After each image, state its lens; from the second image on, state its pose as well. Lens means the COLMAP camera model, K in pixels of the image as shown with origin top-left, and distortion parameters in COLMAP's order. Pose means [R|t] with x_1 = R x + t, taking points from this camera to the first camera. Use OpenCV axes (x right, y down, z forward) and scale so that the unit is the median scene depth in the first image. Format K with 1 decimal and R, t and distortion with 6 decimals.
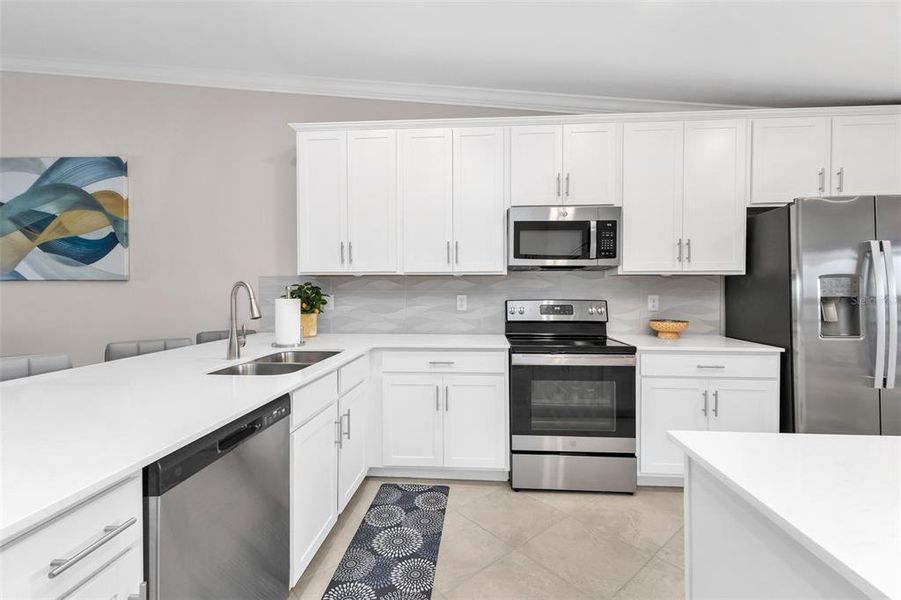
lens RADIAL K [[397.4, 0, 456.7], [0, 397.4, 296.3], [0, 0, 1]] dist [0.009940, 0.000519]
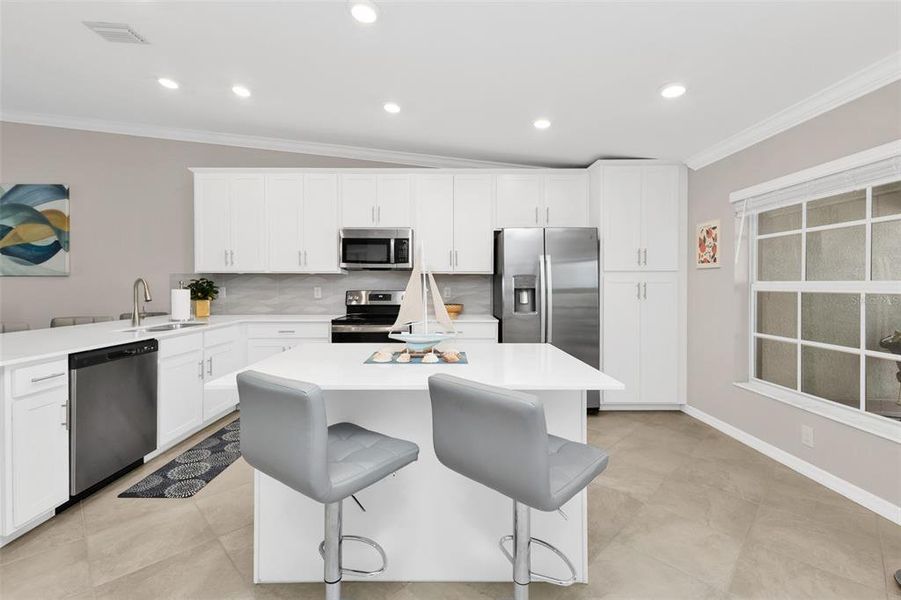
lens RADIAL K [[390.1, 0, 443.9], [0, 390.1, 287.2], [0, 0, 1]] dist [0.008572, -0.000513]
pose [[0.997806, 0.001100, 0.066194, 0.409354], [-0.000754, 0.999986, -0.005245, 0.004222], [-0.066198, 0.005184, 0.997793, -0.471021]]
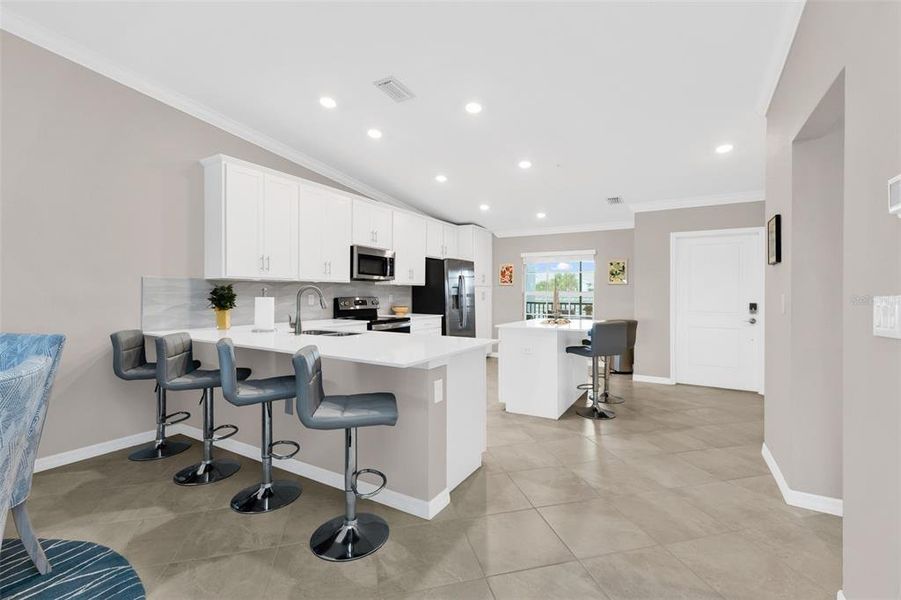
lens RADIAL K [[387.2, 0, 455.3], [0, 387.2, 295.8], [0, 0, 1]] dist [0.003841, -0.000663]
pose [[0.449304, -0.003727, 0.893371, -1.163294], [0.007401, 0.999973, 0.000450, 0.004869], [-0.893348, 0.006410, 0.449319, -0.168747]]
